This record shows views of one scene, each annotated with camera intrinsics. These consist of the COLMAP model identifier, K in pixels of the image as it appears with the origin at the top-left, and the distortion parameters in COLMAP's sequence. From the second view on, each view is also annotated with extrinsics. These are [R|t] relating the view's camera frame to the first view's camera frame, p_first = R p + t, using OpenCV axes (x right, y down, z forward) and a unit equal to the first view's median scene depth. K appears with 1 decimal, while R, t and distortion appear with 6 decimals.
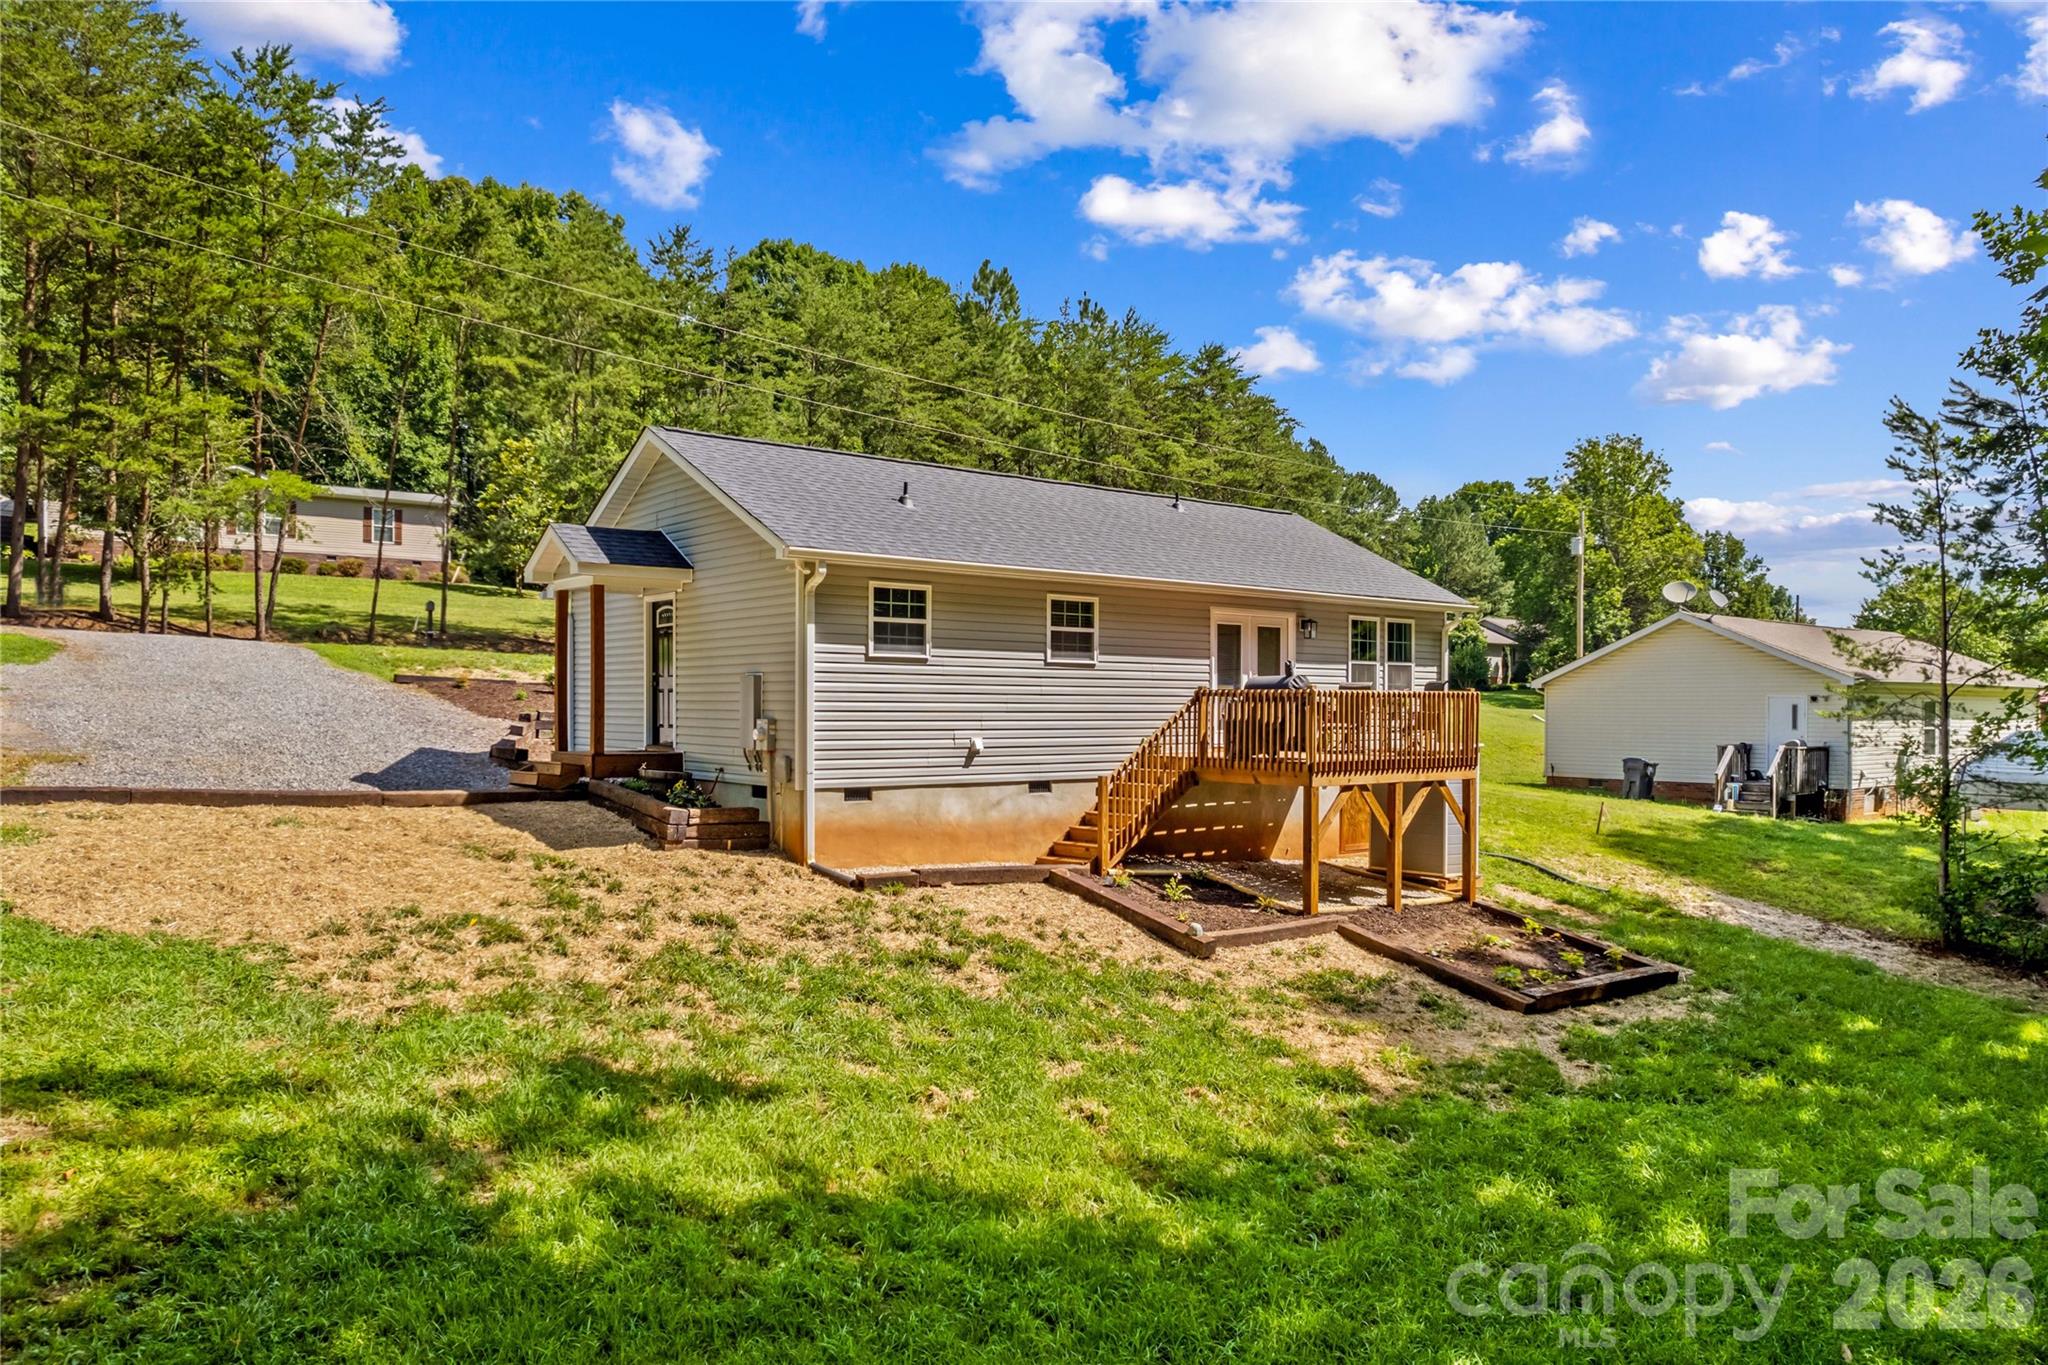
lens RADIAL K [[1416.0, 0, 1020.2], [0, 1416.0, 705.8], [0, 0, 1]] dist [-0.048888, 0.002591]
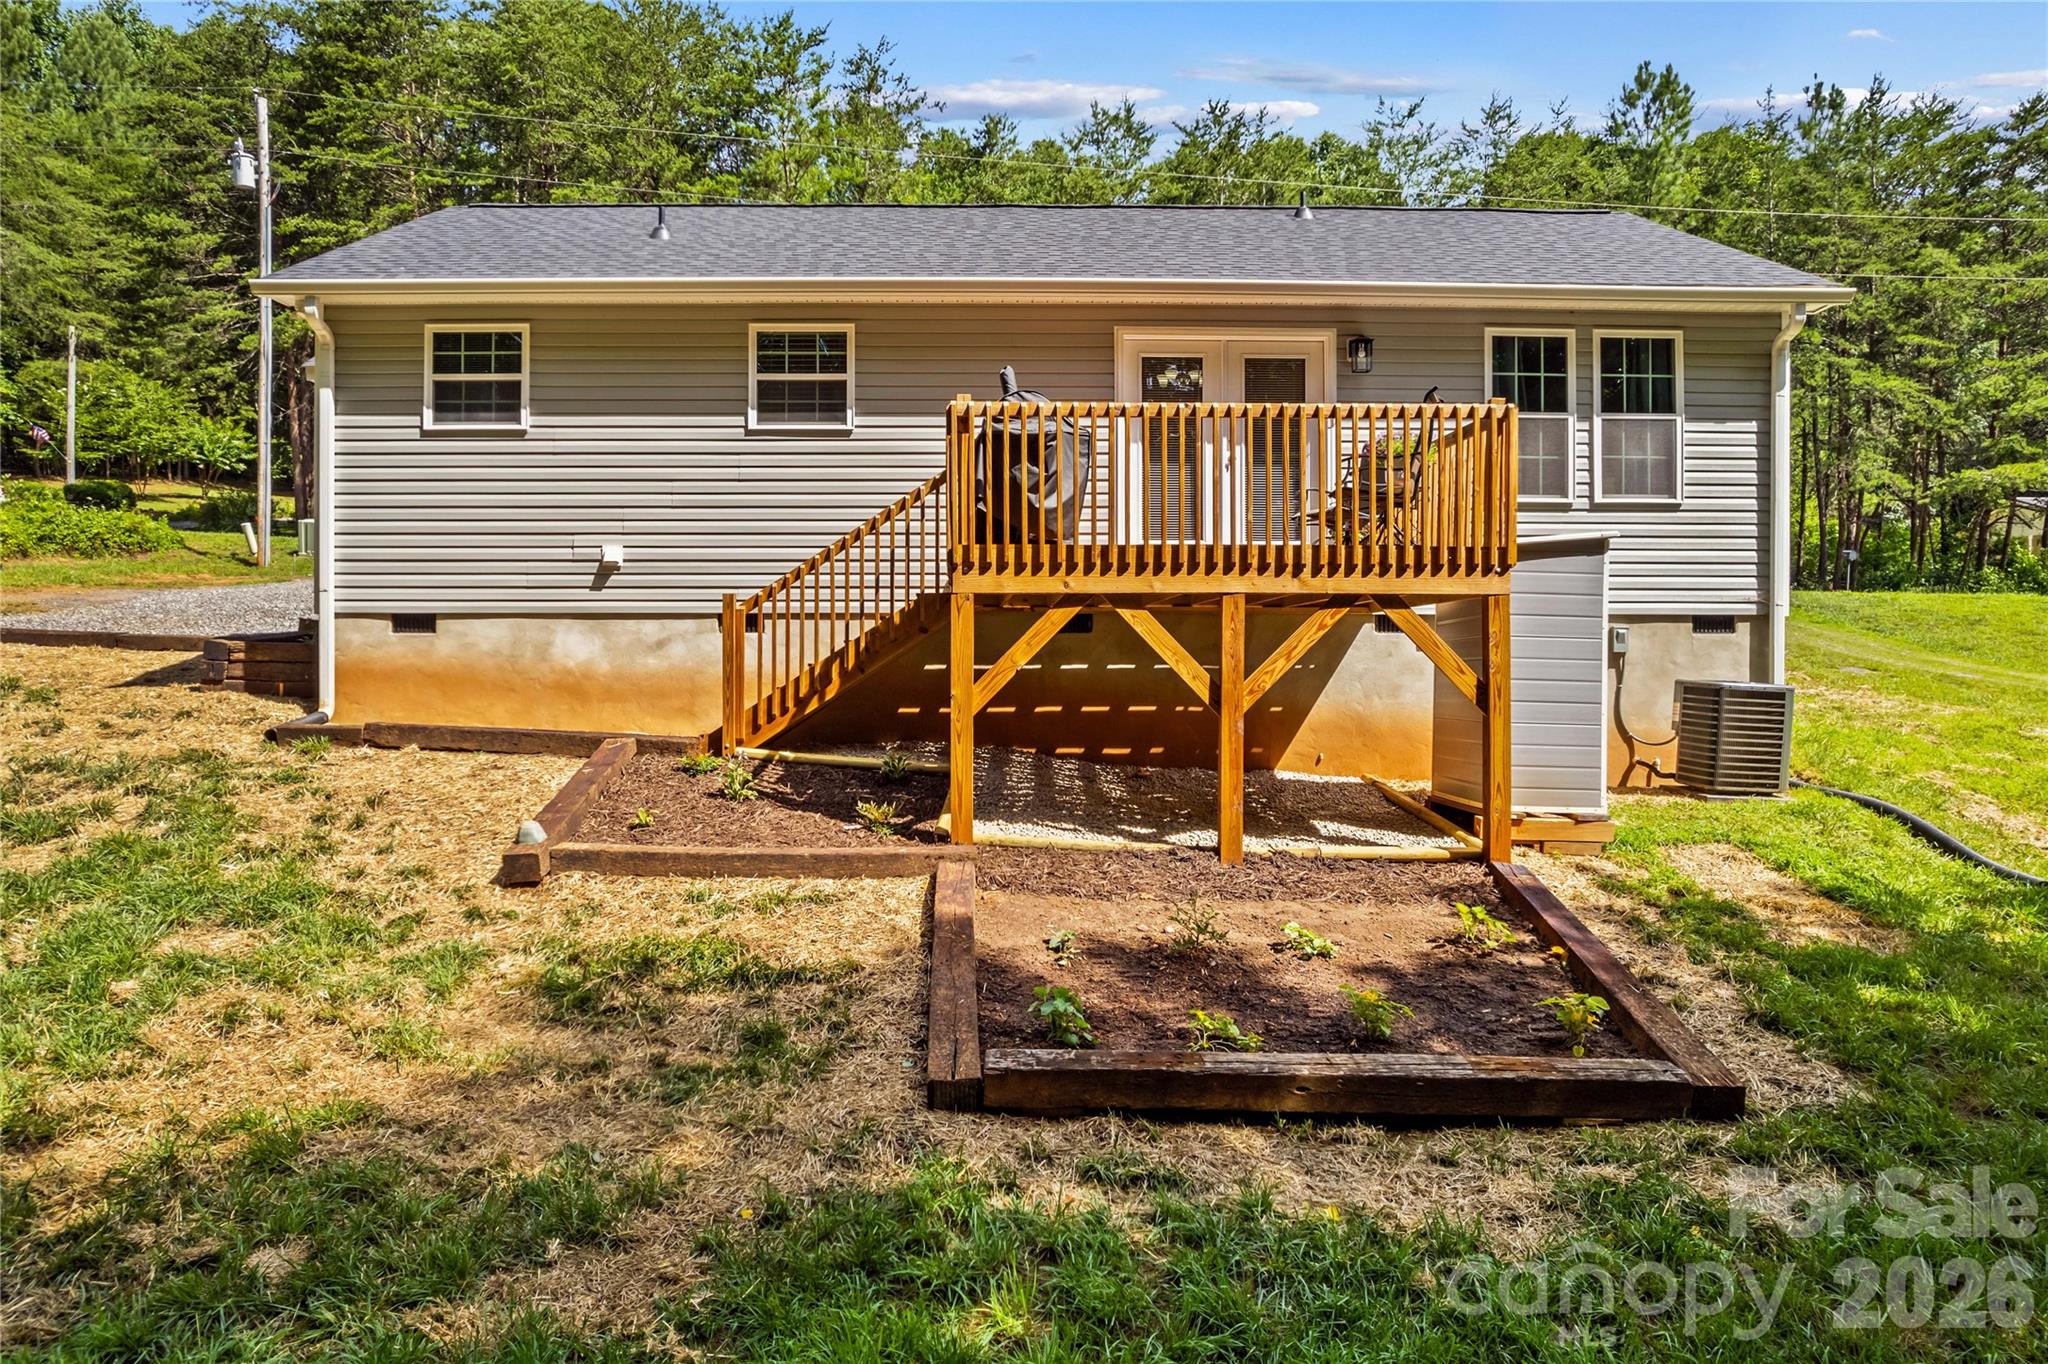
lens RADIAL K [[1364.7, 0, 1000.2], [0, 1364.7, 695.1], [0, 0, 1]] dist [-0.064527, 0.050882]
pose [[0.784673, 0.005856, -0.619882, 0.474770], [0.002103, 0.999924, 0.012108, 0.079610], [0.619906, -0.010804, 0.784602, 0.564416]]
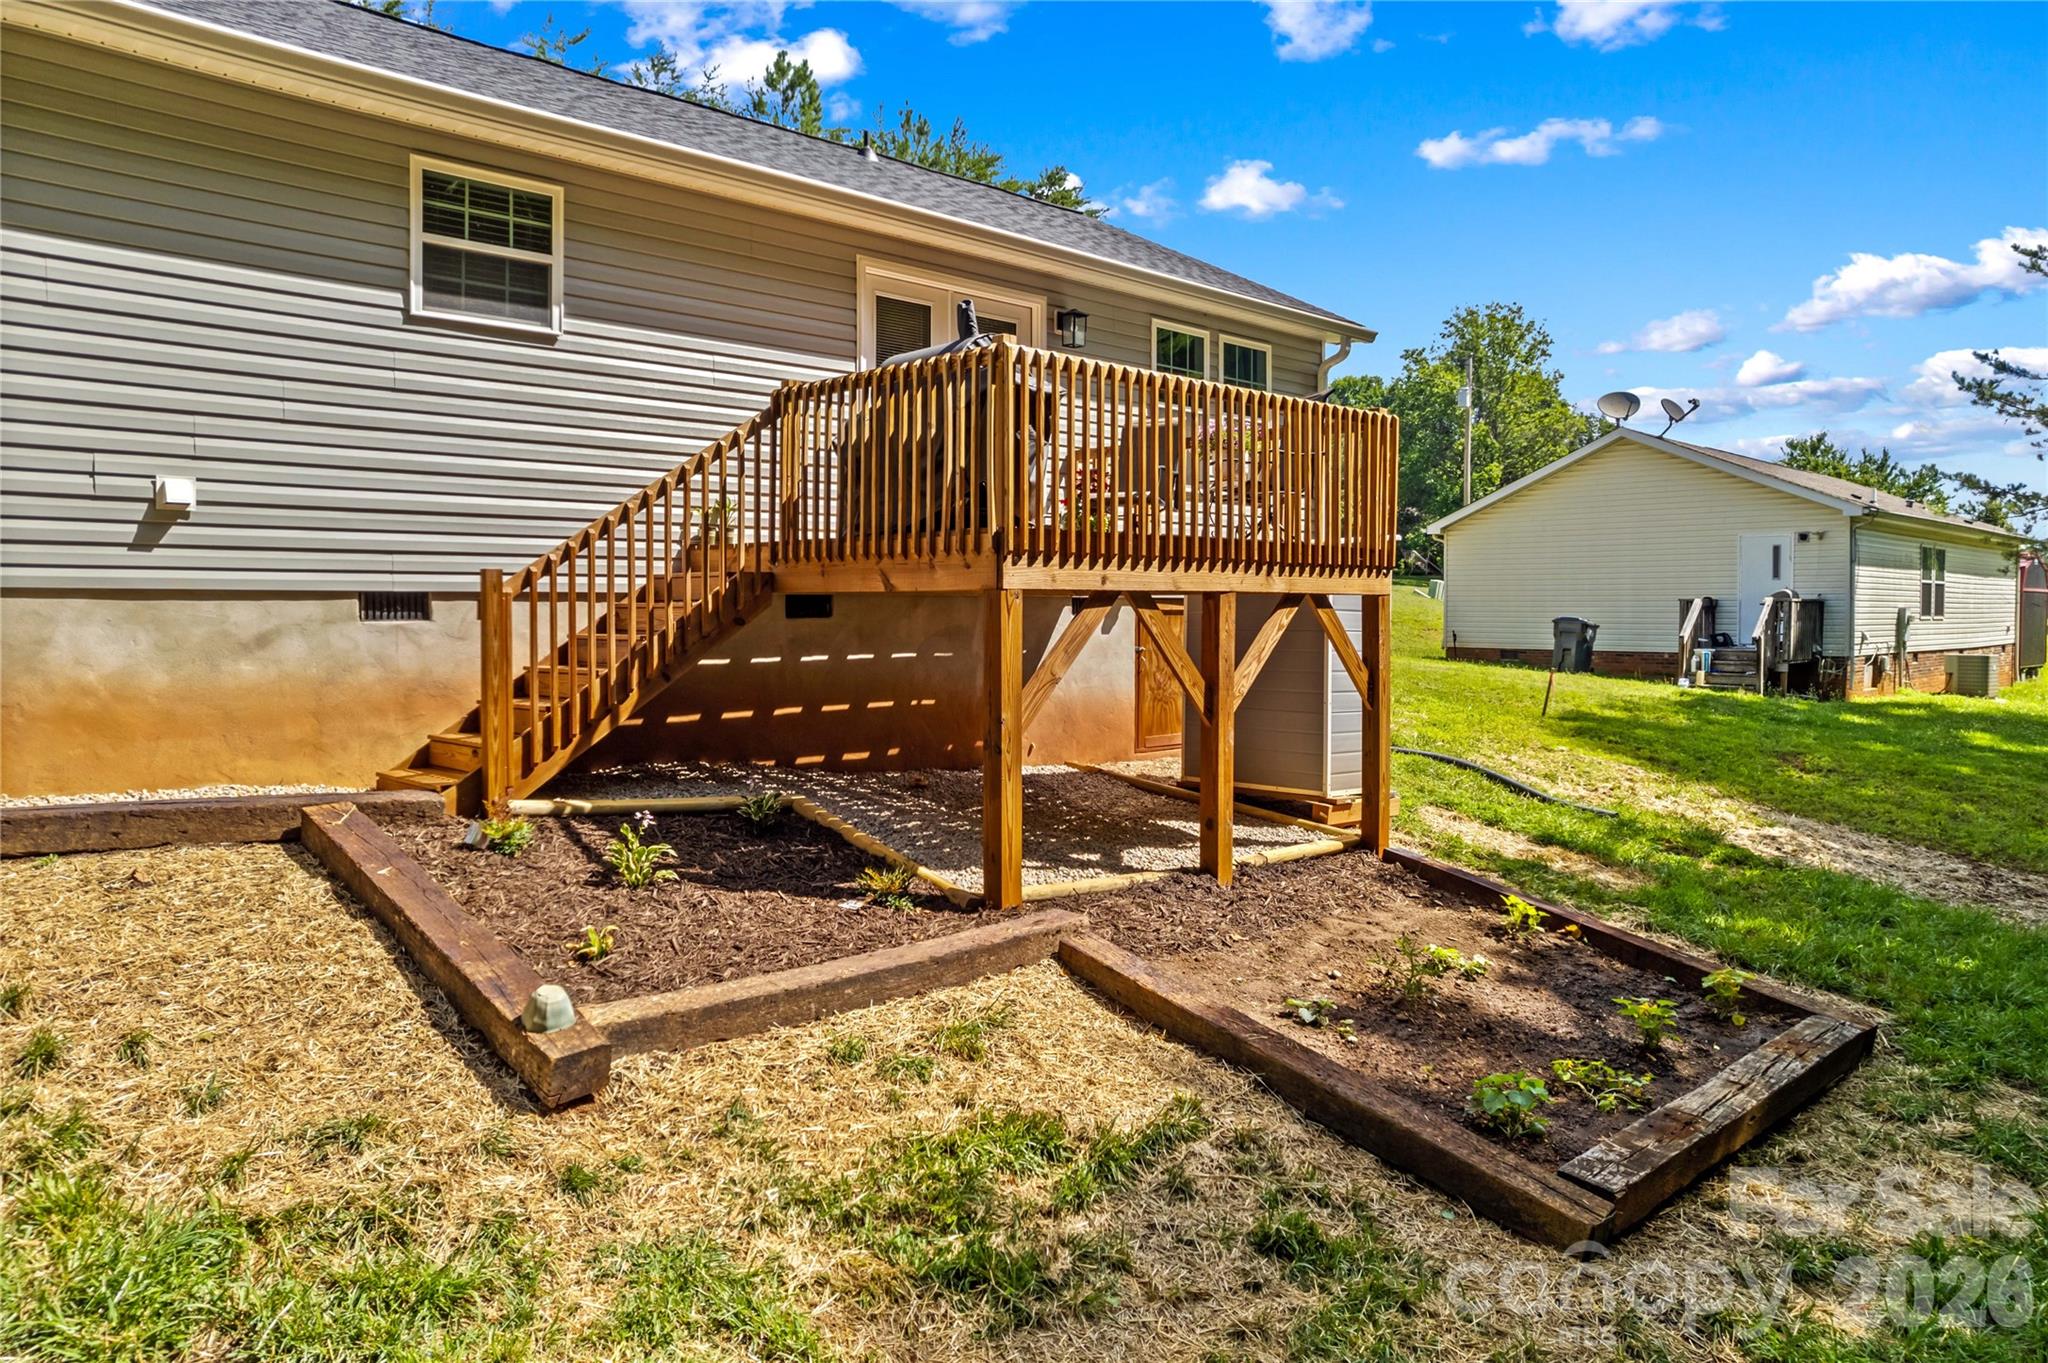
lens RADIAL K [[1331.3, 0, 1023.3], [0, 1331.3, 660.4], [0, 0, 1]] dist [-0.038973, 0.004739]
pose [[0.997005, -0.007875, 0.076936, 0.165886], [0.005031, 0.999299, 0.037093, 0.057412], [-0.077174, -0.036595, 0.996346, 0.565596]]
